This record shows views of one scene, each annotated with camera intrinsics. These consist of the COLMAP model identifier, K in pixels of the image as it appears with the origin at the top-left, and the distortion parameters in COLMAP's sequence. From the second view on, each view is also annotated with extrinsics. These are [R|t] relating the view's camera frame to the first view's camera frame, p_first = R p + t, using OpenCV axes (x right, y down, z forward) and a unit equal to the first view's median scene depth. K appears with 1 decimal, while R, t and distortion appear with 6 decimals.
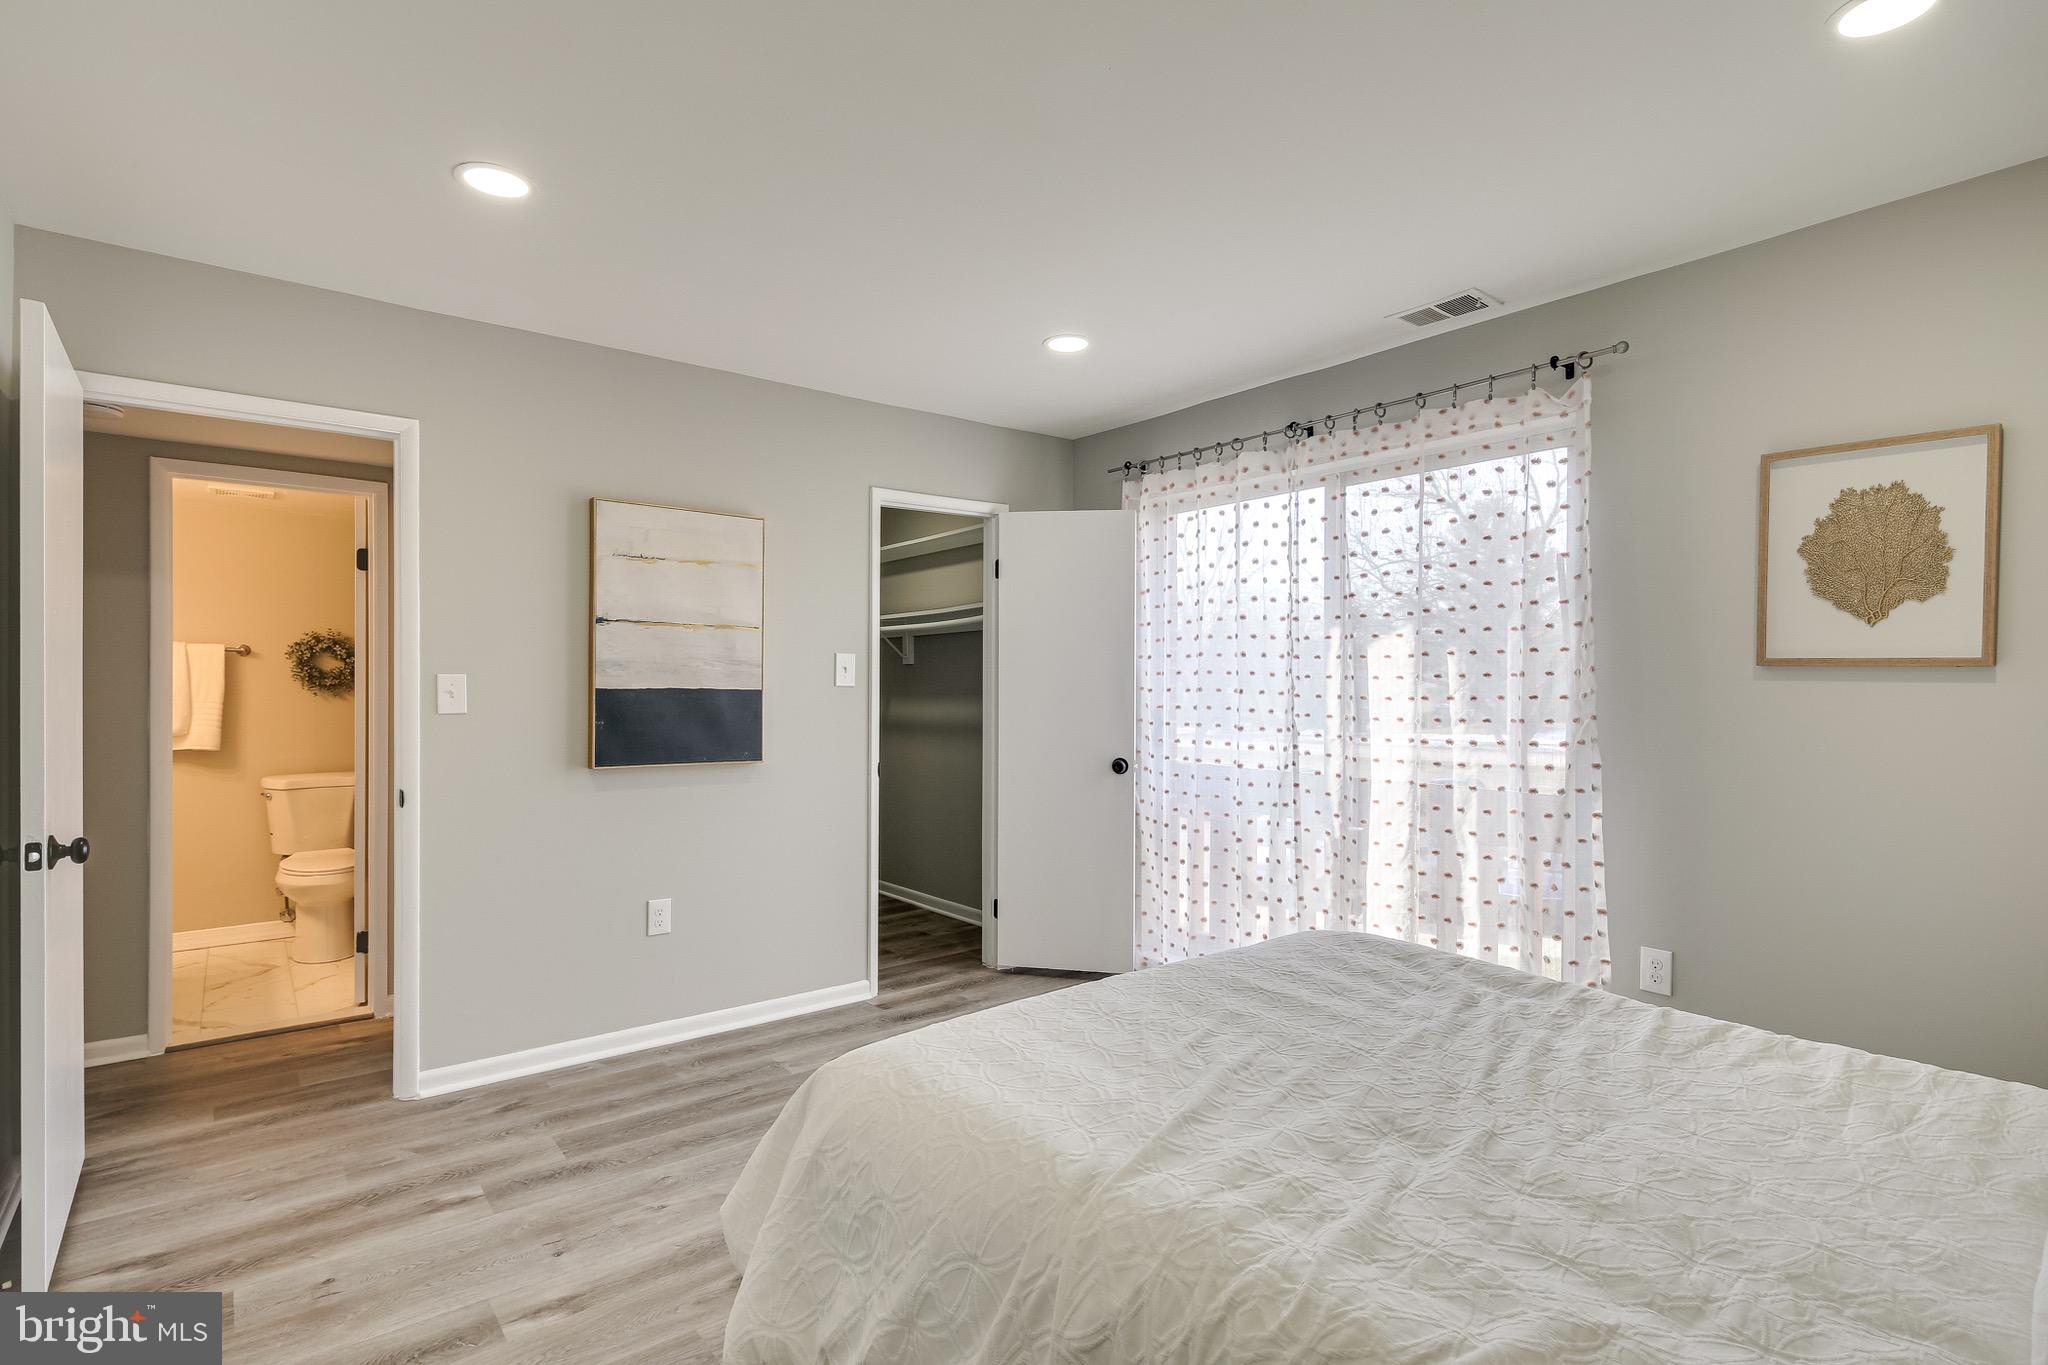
lens RADIAL K [[1000.4, 0, 1015.2], [0, 1000.4, 684.0], [0, 0, 1]] dist [0.005190, -0.004550]
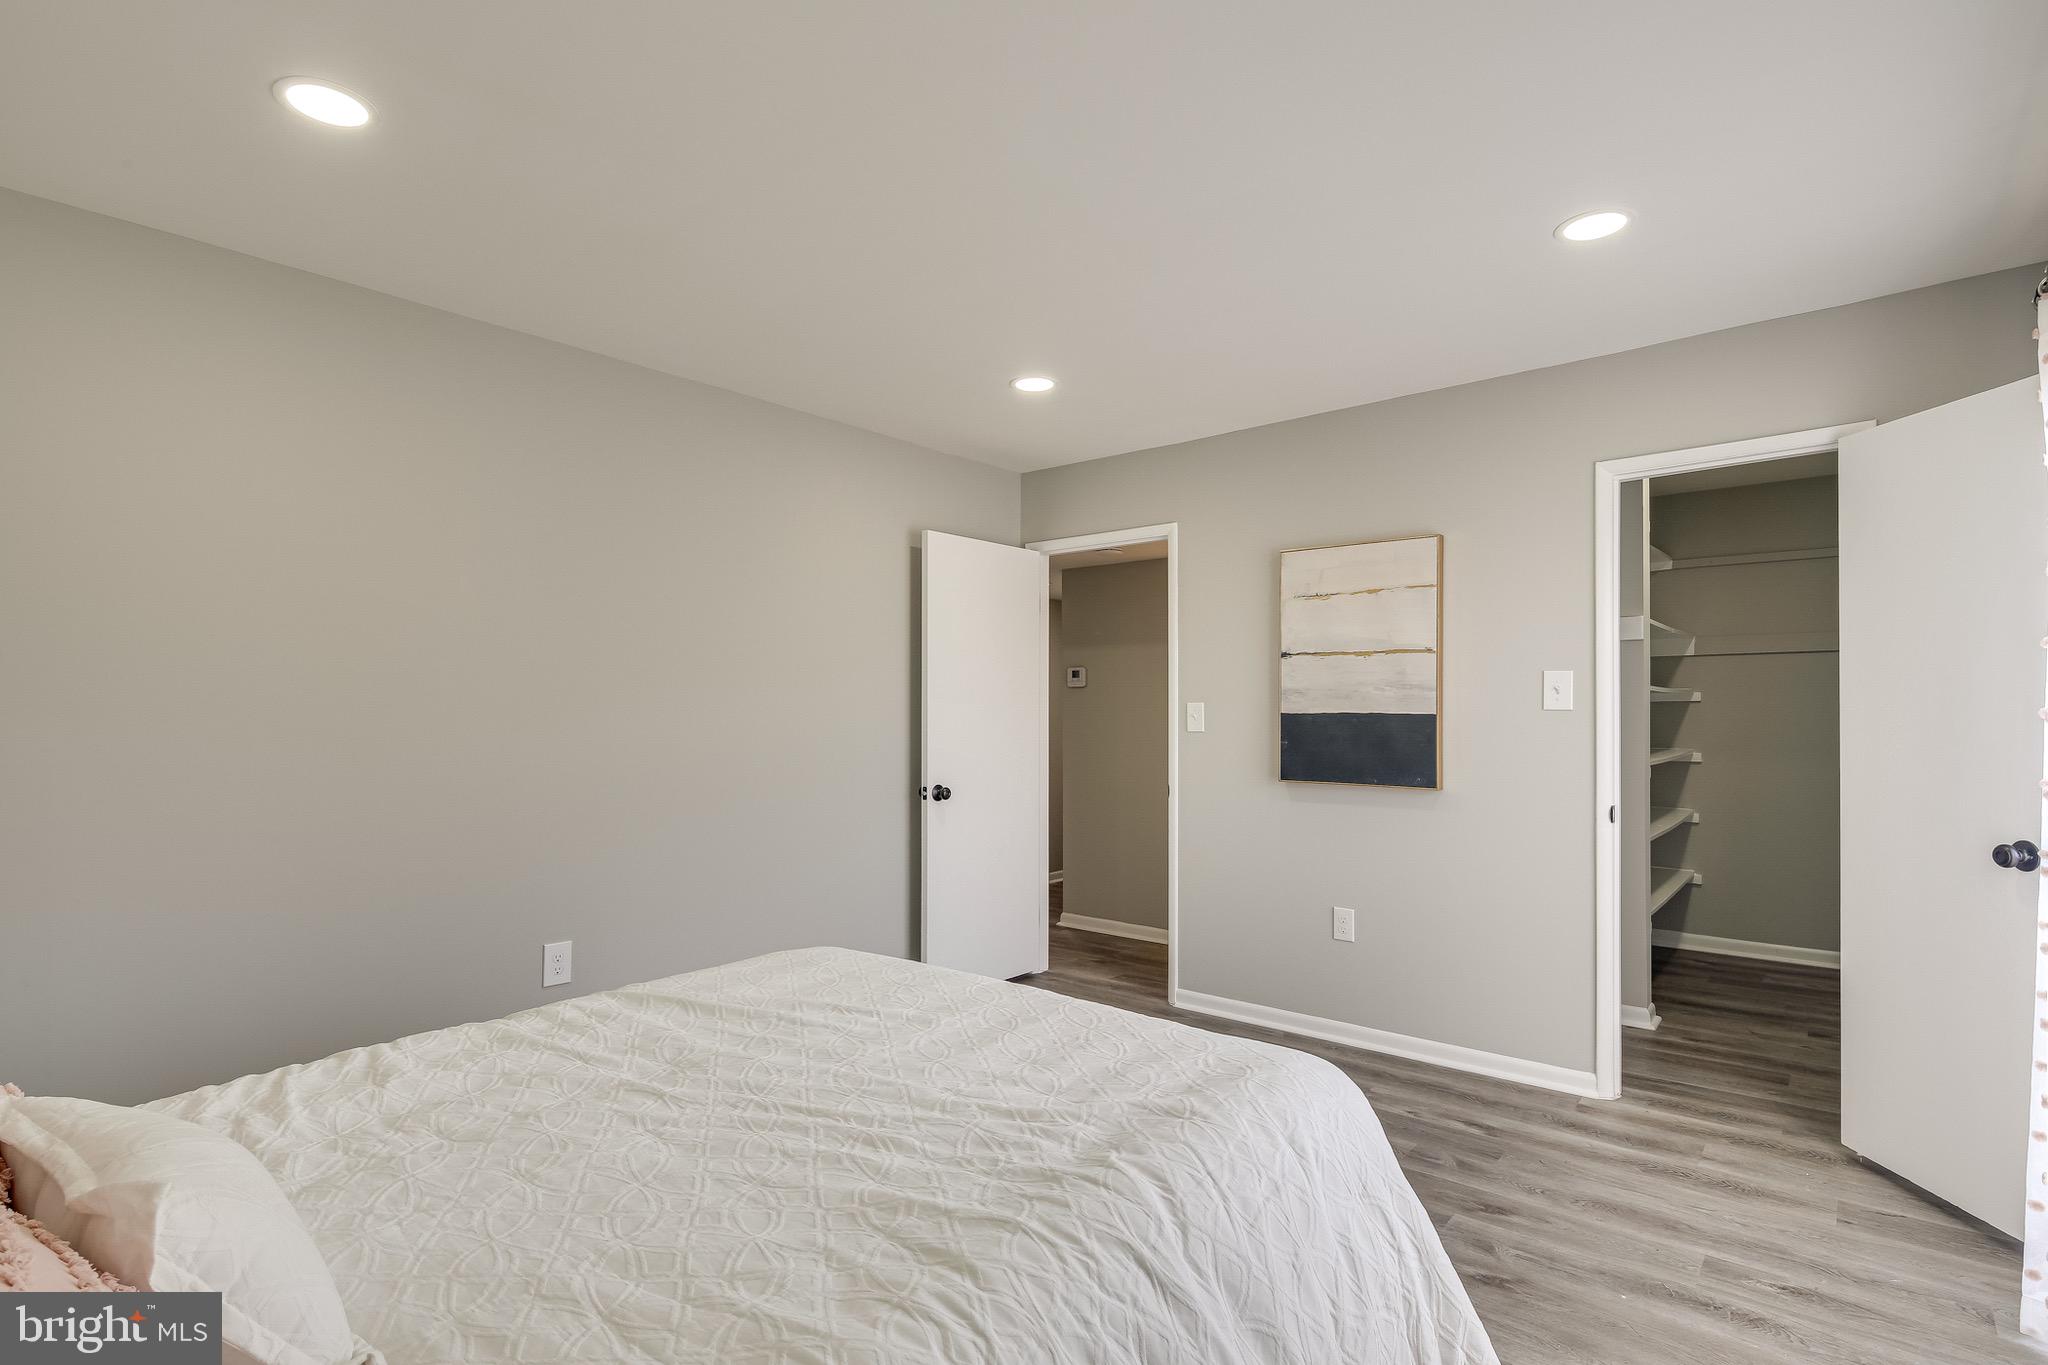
lens RADIAL K [[1000.4, 0, 1015.0], [0, 1000.4, 700.5], [0, 0, 1]] dist [0.005190, -0.004550]
pose [[0.193108, -0.013504, -0.981085, 0.638089], [0.005197, 0.999905, -0.012740, 0.002911], [0.981164, -0.002638, 0.193160, 0.442843]]
